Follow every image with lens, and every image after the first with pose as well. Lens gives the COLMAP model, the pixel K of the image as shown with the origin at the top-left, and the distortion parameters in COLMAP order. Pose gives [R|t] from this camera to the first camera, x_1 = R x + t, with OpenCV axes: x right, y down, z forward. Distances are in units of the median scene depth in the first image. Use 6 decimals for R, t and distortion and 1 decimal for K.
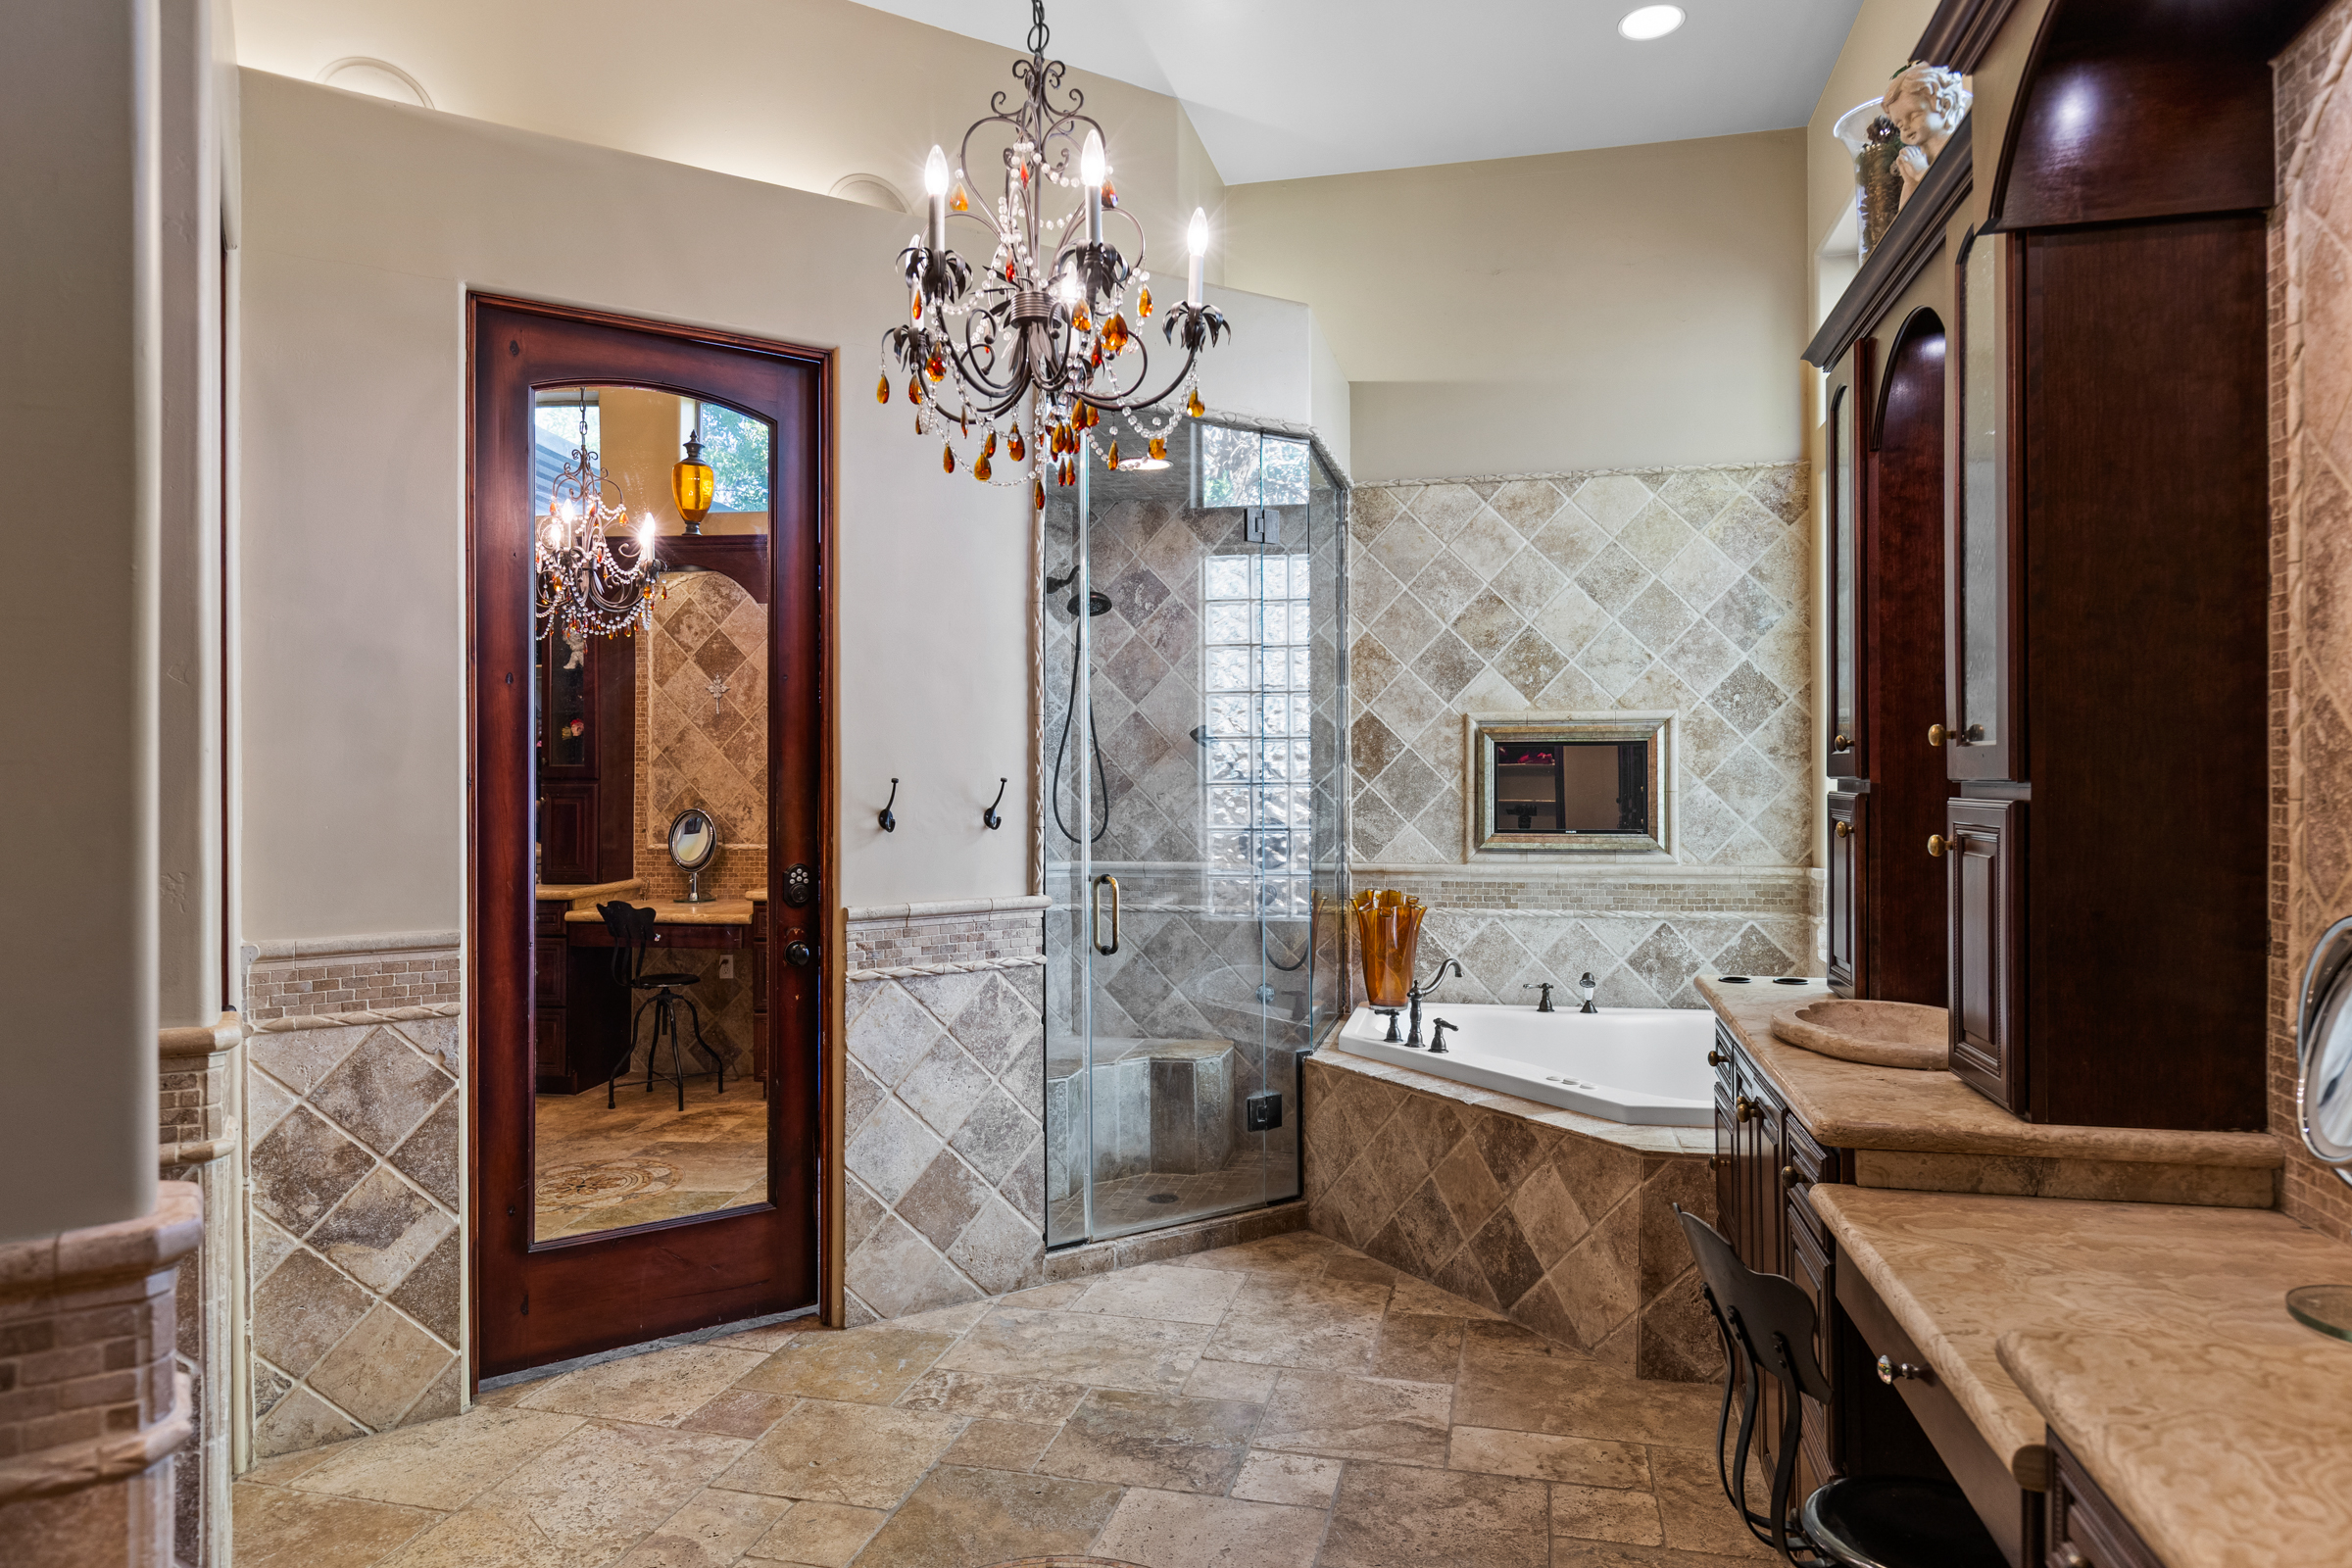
lens RADIAL K [[1397.1, 0, 1207.6], [0, 1397.1, 776.9], [0, 0, 1]] dist [0.004736, 0.000366]
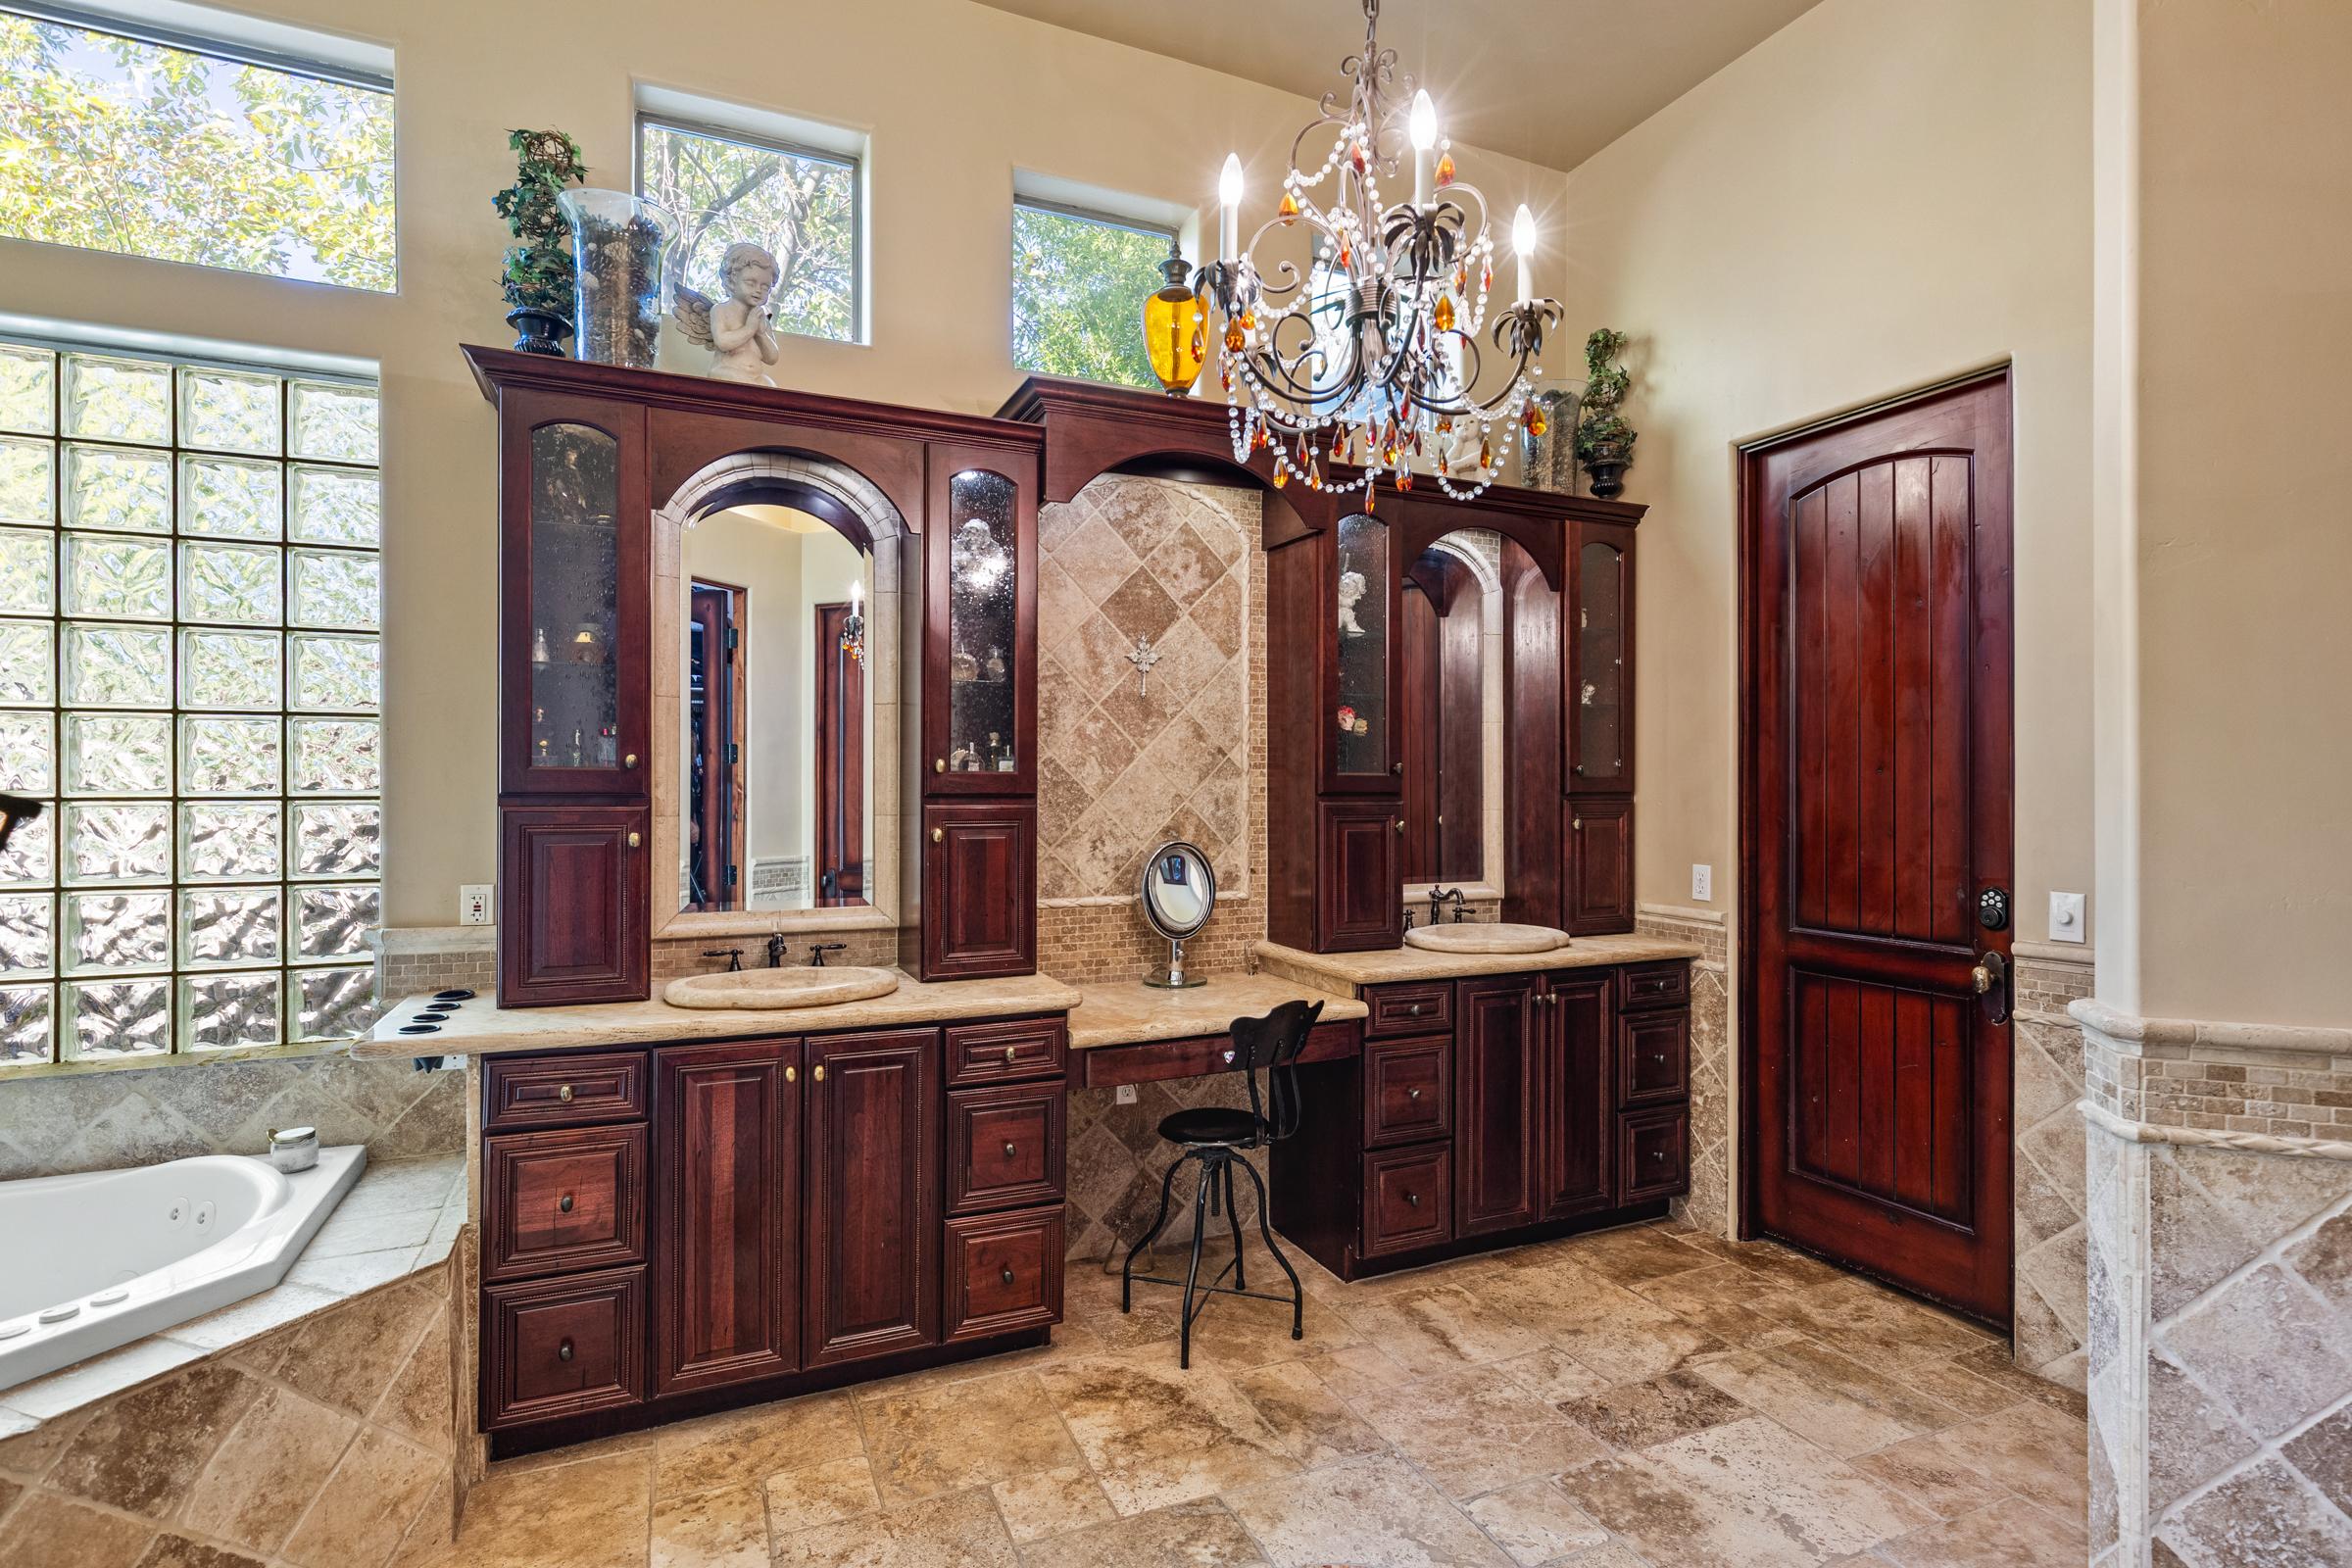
lens RADIAL K [[1134.0, 0, 1176.0], [0, 1134.0, 784.0], [0, 0, 1]] dist [0.002793, 0.000519]
pose [[-0.584350, 0.004479, 0.811490, -0.300718], [0.001721, 0.999989, -0.004280, -0.001367], [-0.811500, -0.001104, -0.584351, 0.675157]]
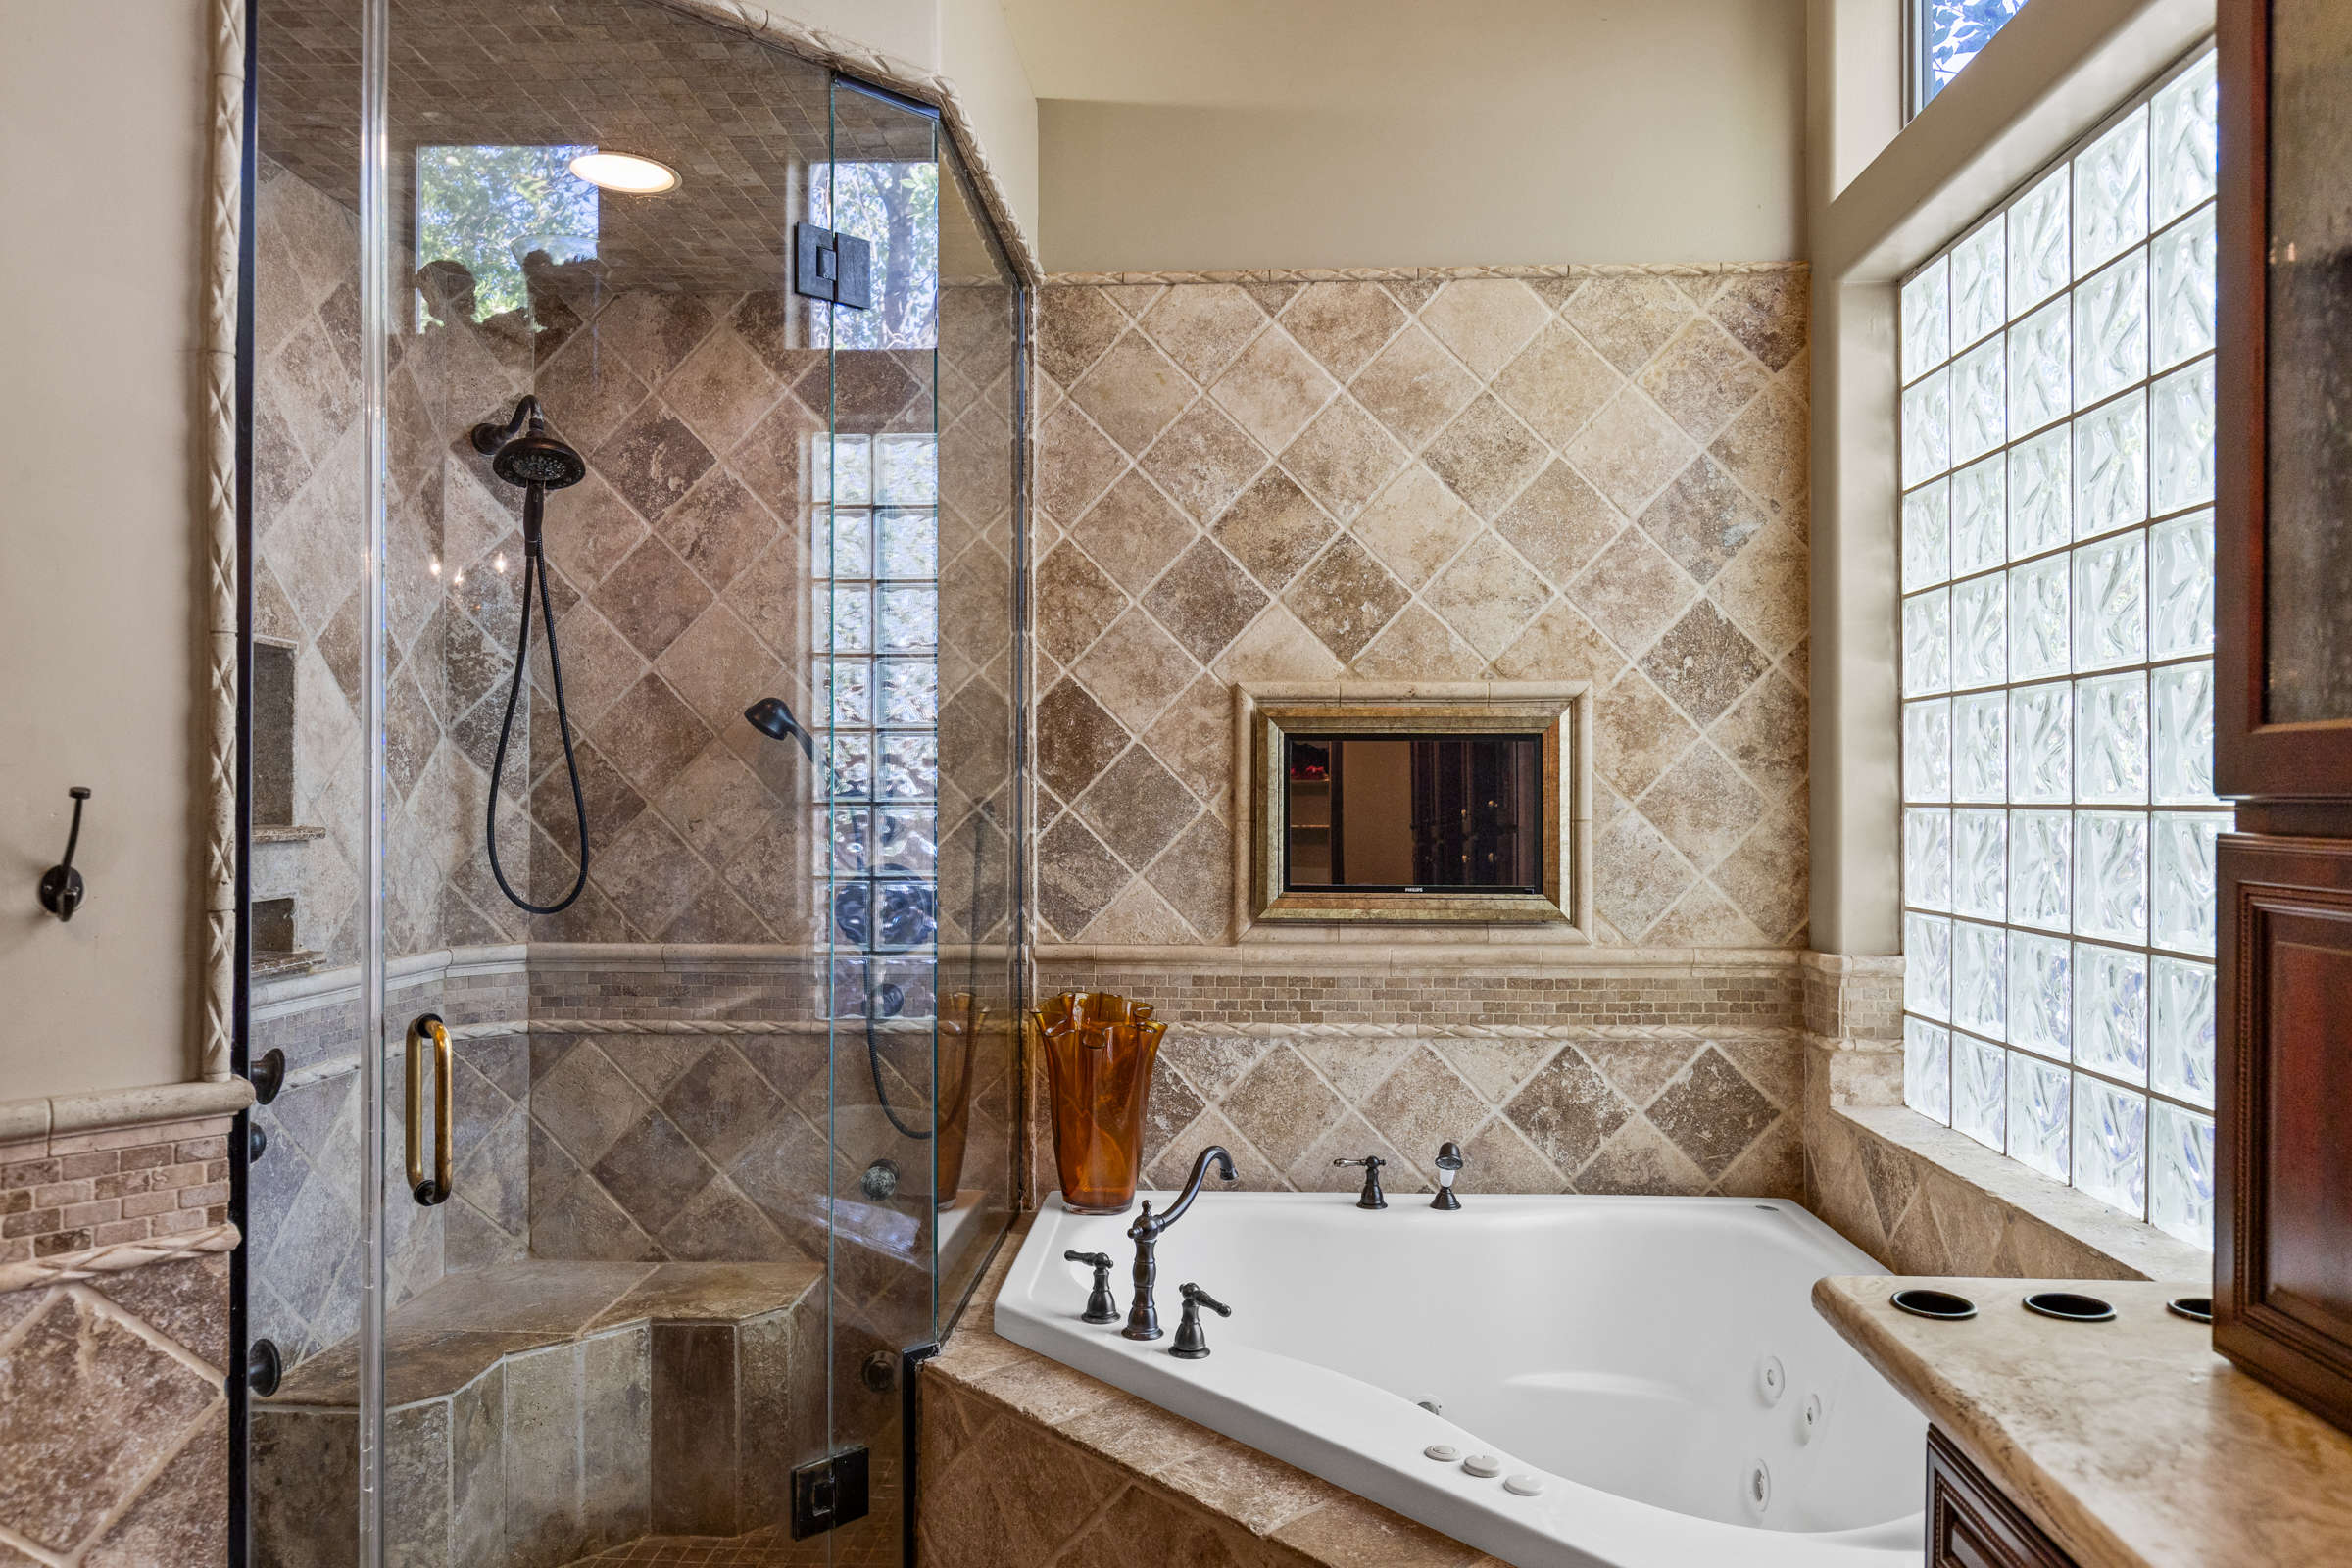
lens RADIAL K [[1506.8, 0, 1178.8], [0, 1506.8, 794.3], [0, 0, 1]] dist [0.004833, 0.000282]
pose [[0.986433, 0.005718, 0.164063, 0.061611], [-0.005595, 0.999984, -0.001214, 0.001052], [-0.164068, 0.000280, 0.986449, 0.401282]]
